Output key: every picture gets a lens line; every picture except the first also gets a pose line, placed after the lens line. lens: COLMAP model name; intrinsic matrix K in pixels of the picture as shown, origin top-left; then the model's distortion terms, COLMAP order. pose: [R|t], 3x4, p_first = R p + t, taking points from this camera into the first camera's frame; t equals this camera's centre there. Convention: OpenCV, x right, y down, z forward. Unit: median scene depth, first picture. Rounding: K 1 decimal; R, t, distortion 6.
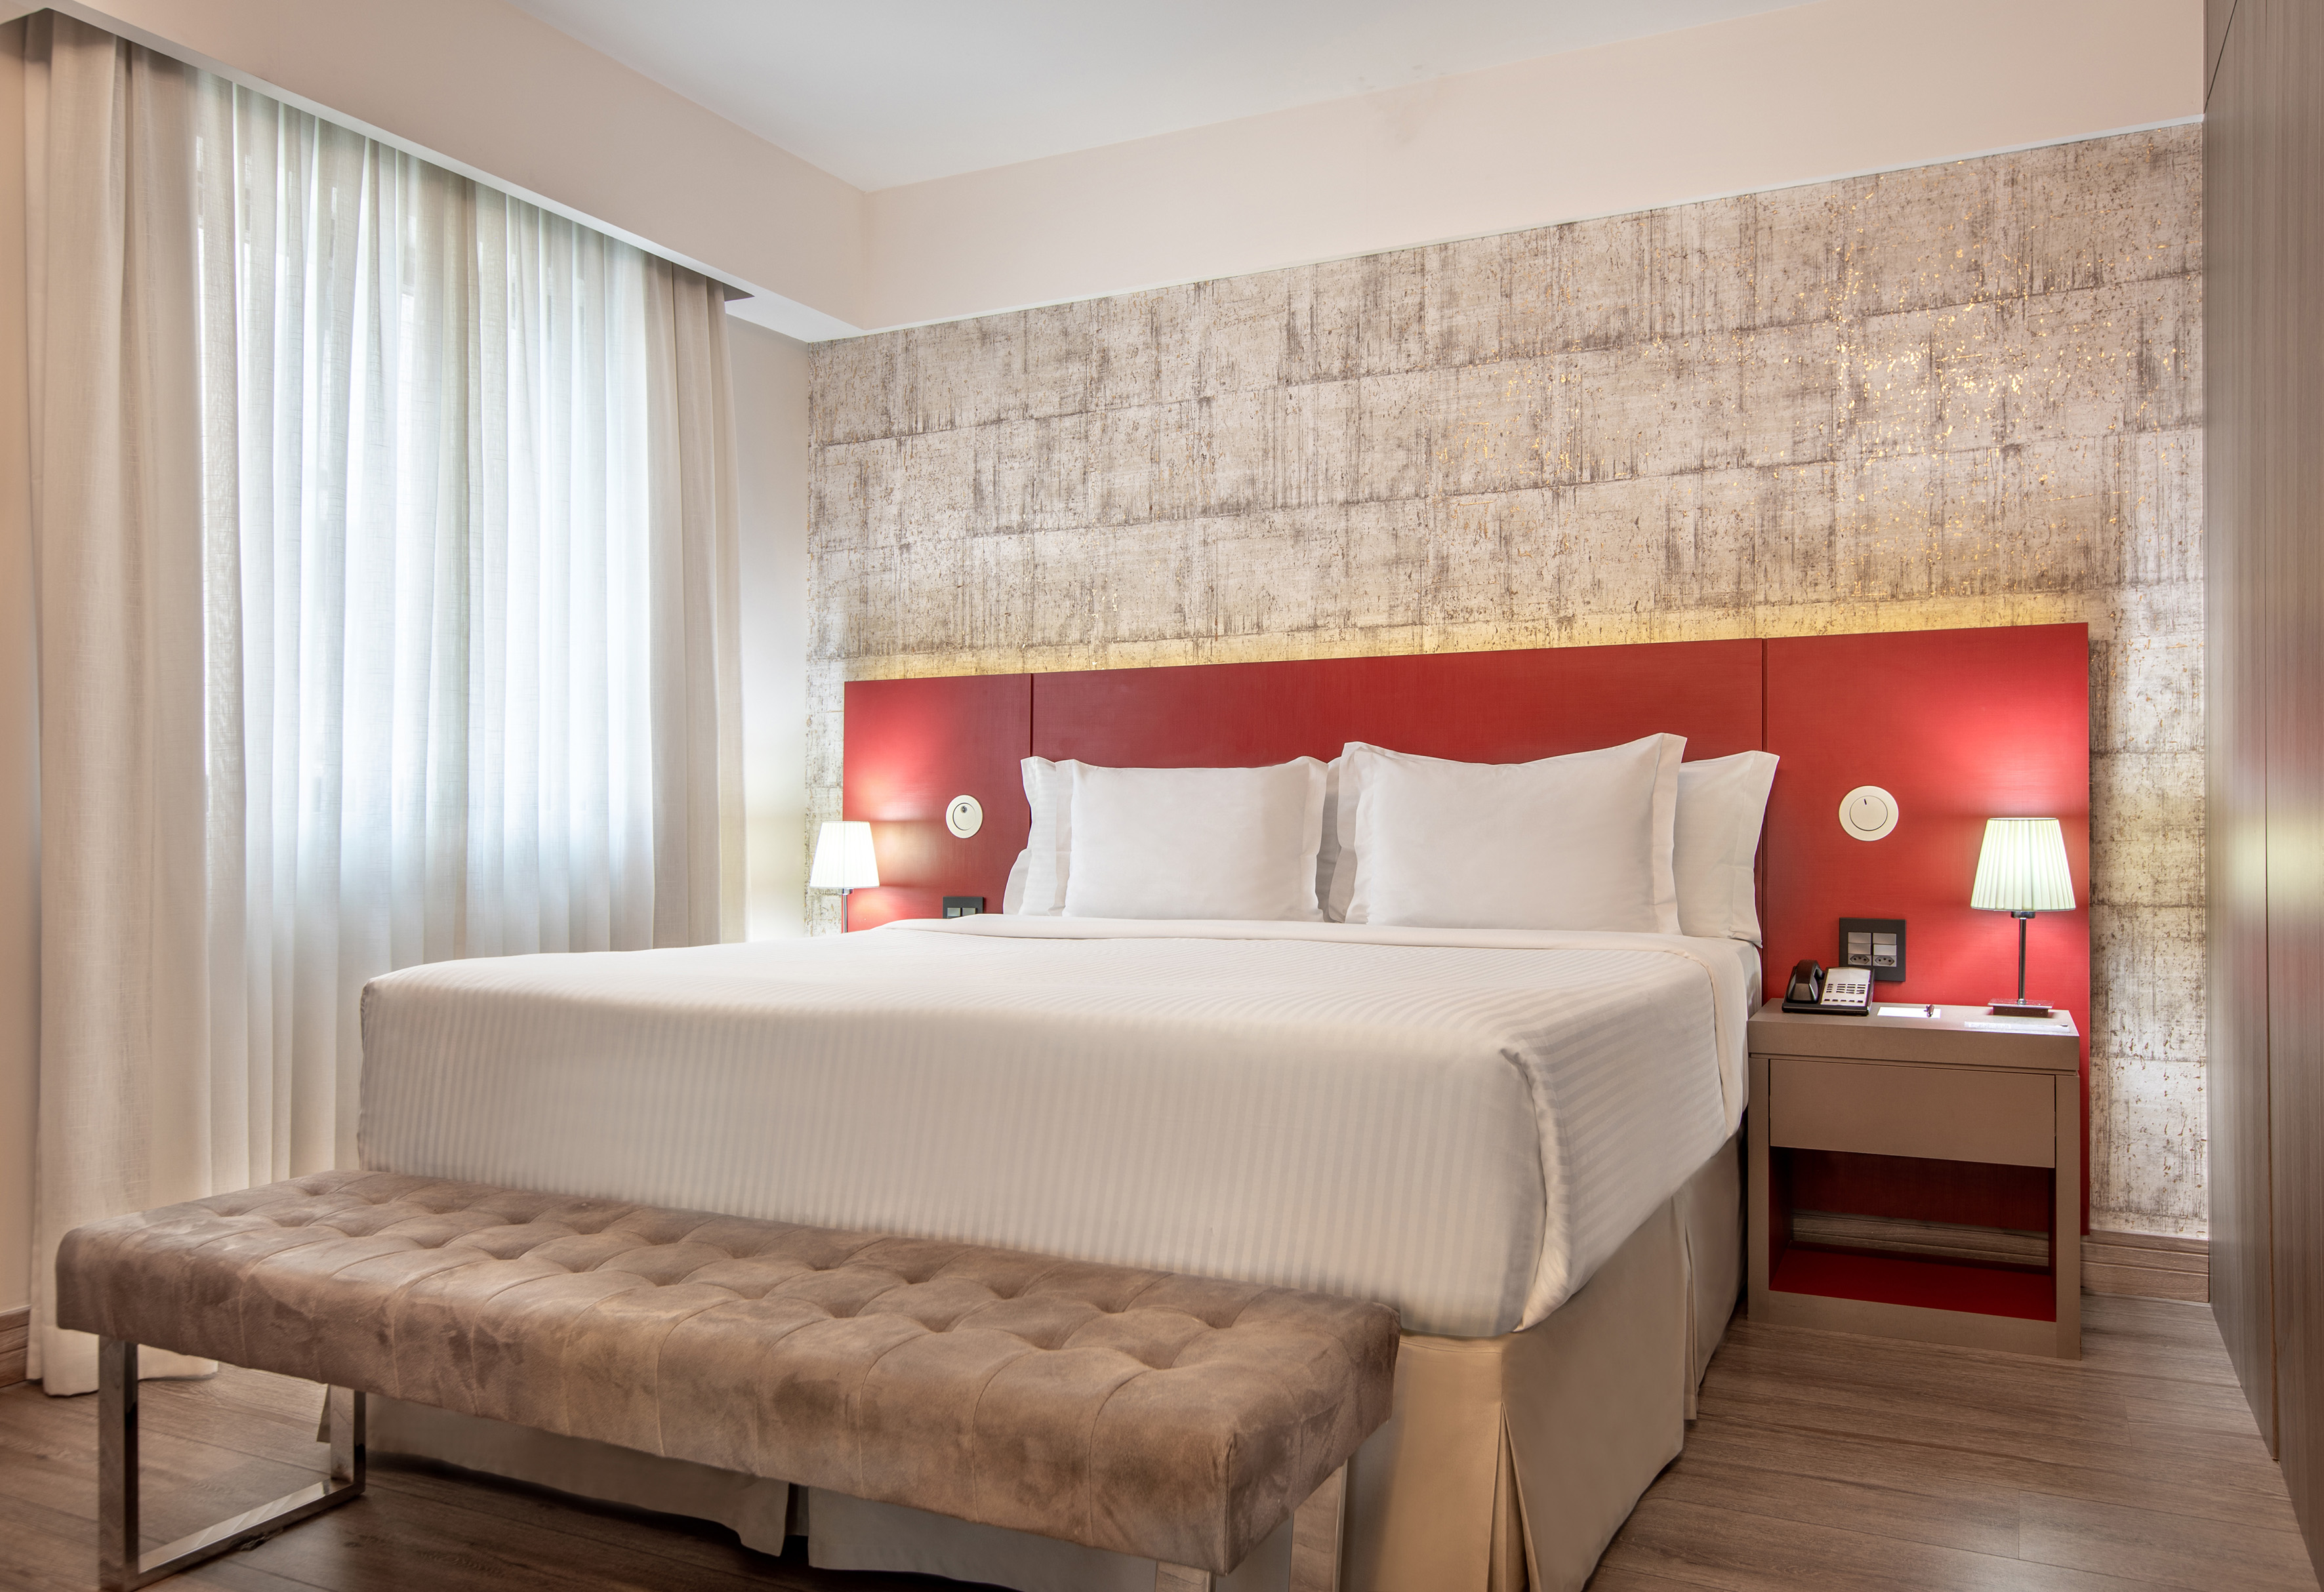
lens RADIAL K [[1702.9, 0, 1162.0], [0, 1702.9, 796.0], [0, 0, 1]] dist [0.001107, 0.004378]
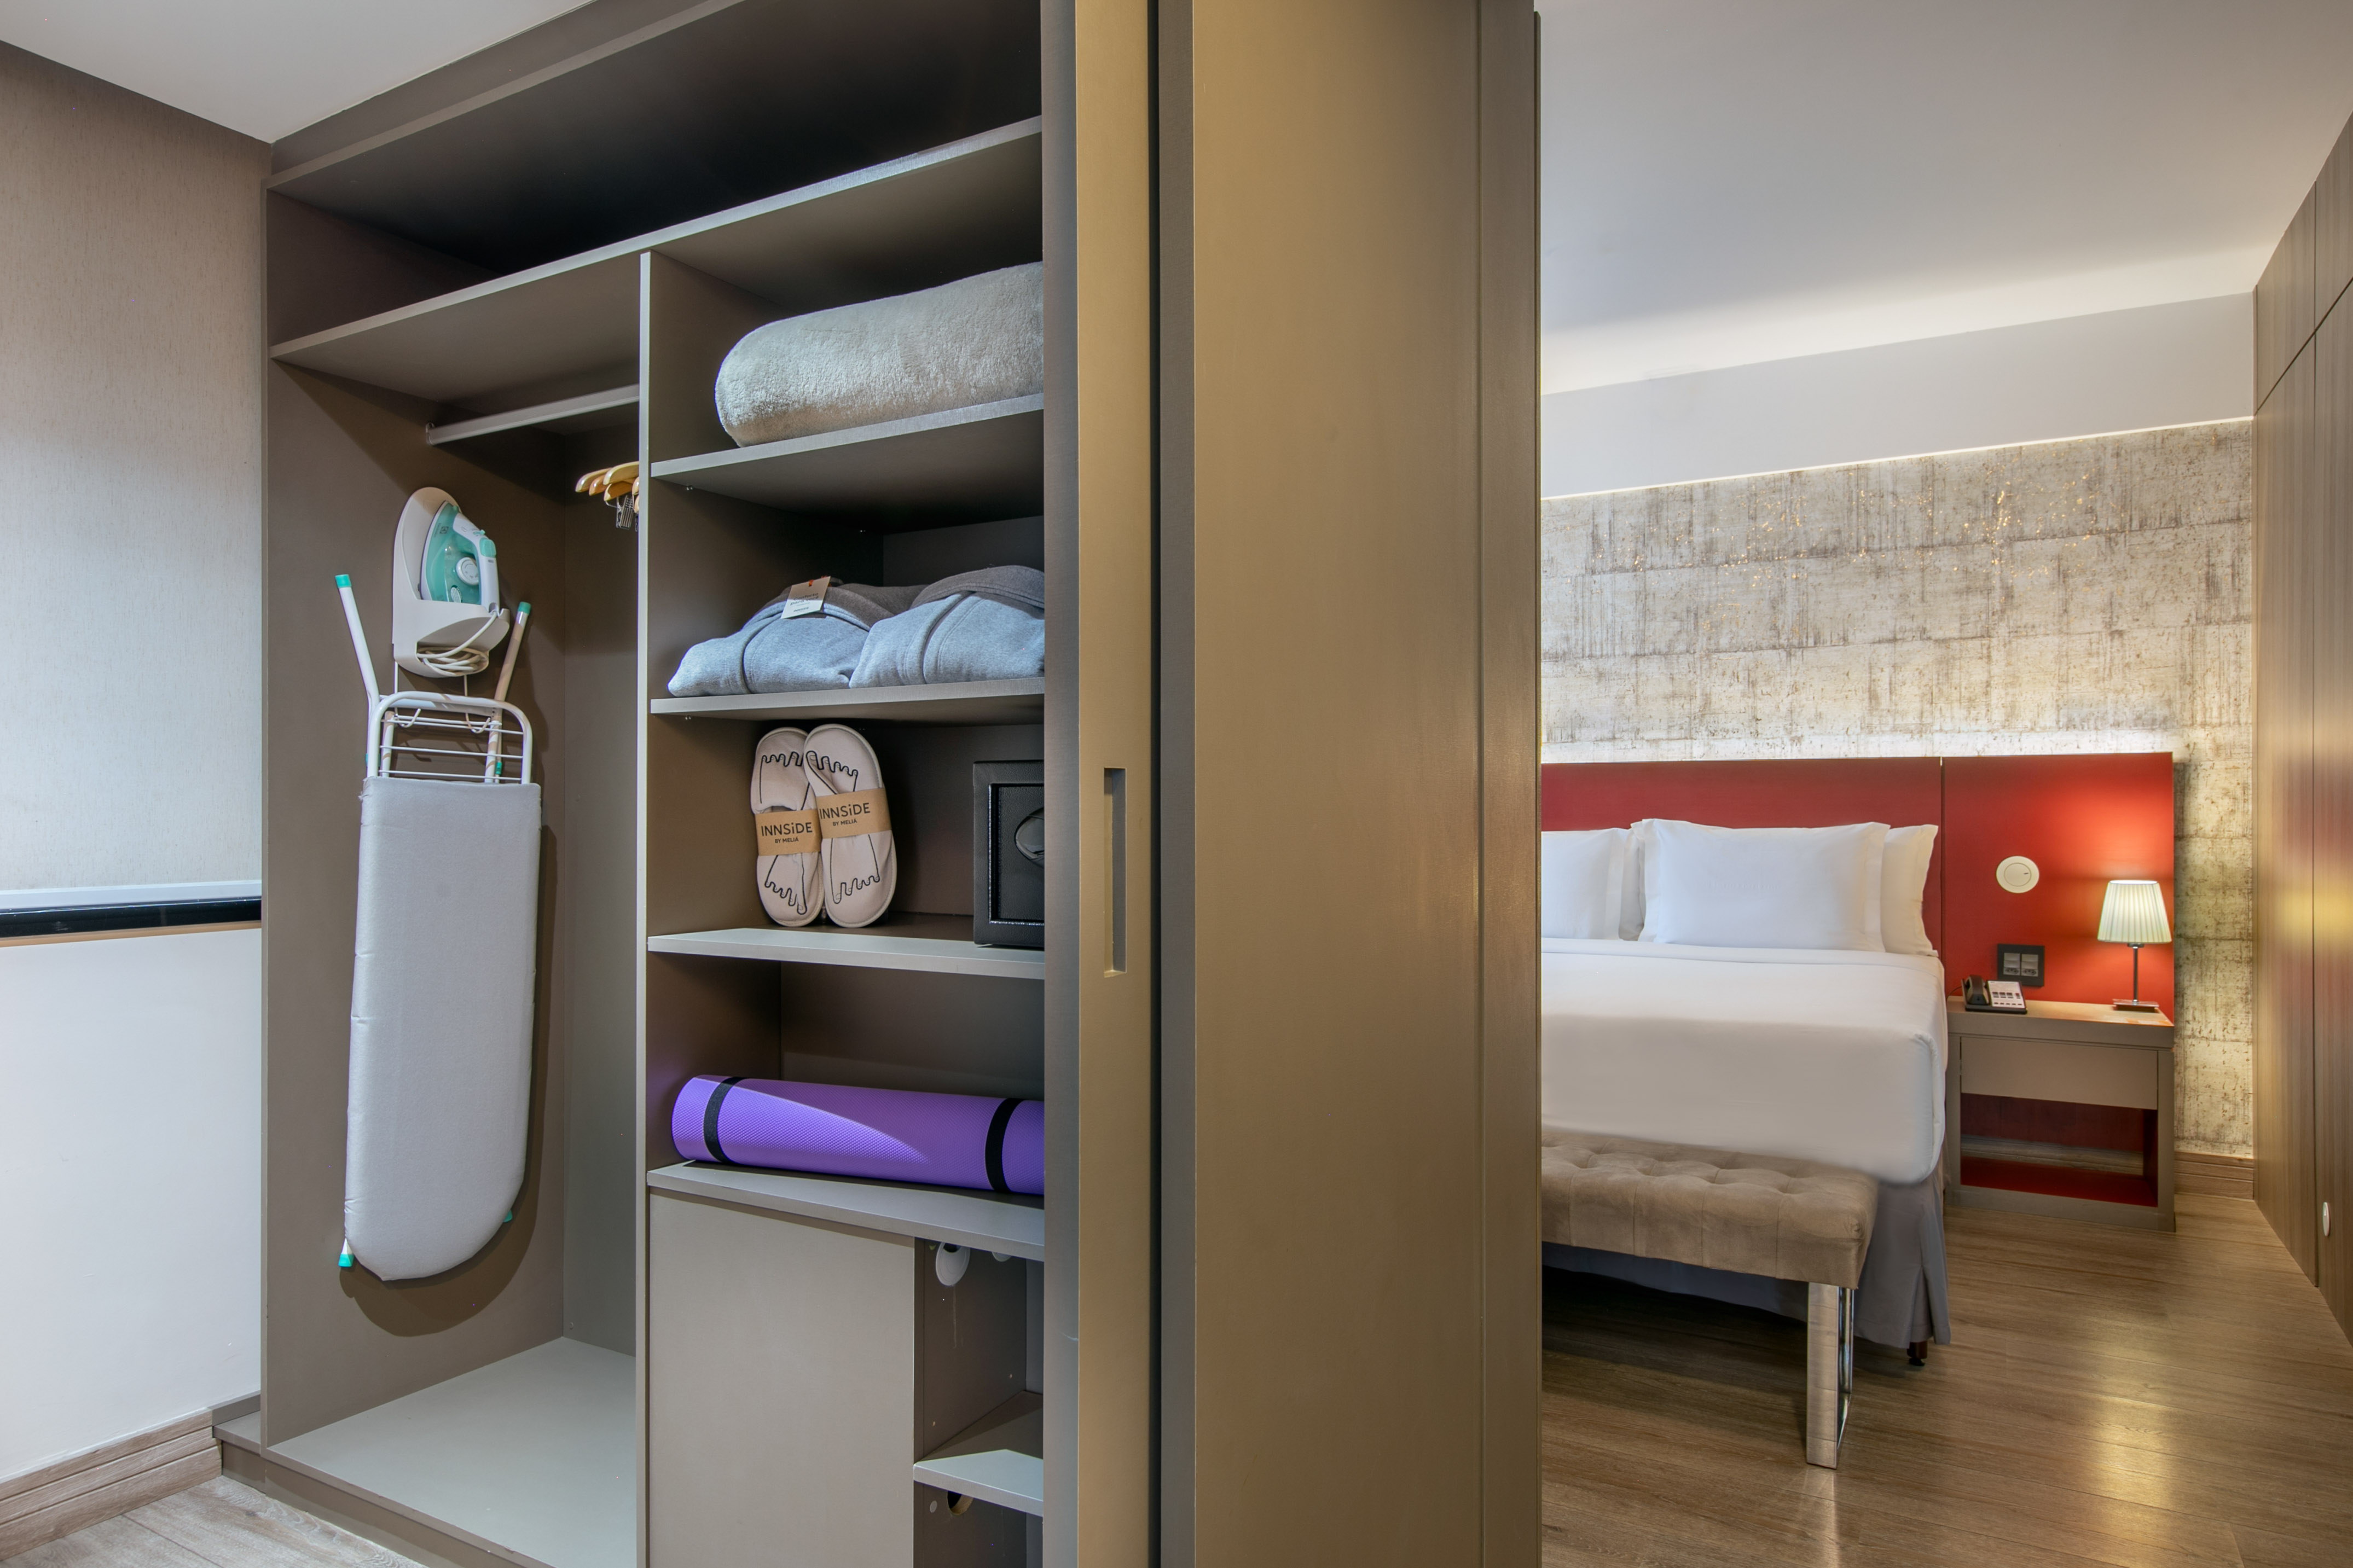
lens RADIAL K [[1413.4, 0, 1173.1], [0, 1413.4, 802.8], [0, 0, 1]] dist [0.000820, -0.000993]
pose [[0.998115, 0.004906, -0.061170, -0.252669], [-0.004654, 0.999980, 0.004265, -0.054356], [0.061190, -0.003973, 0.998118, -0.294492]]
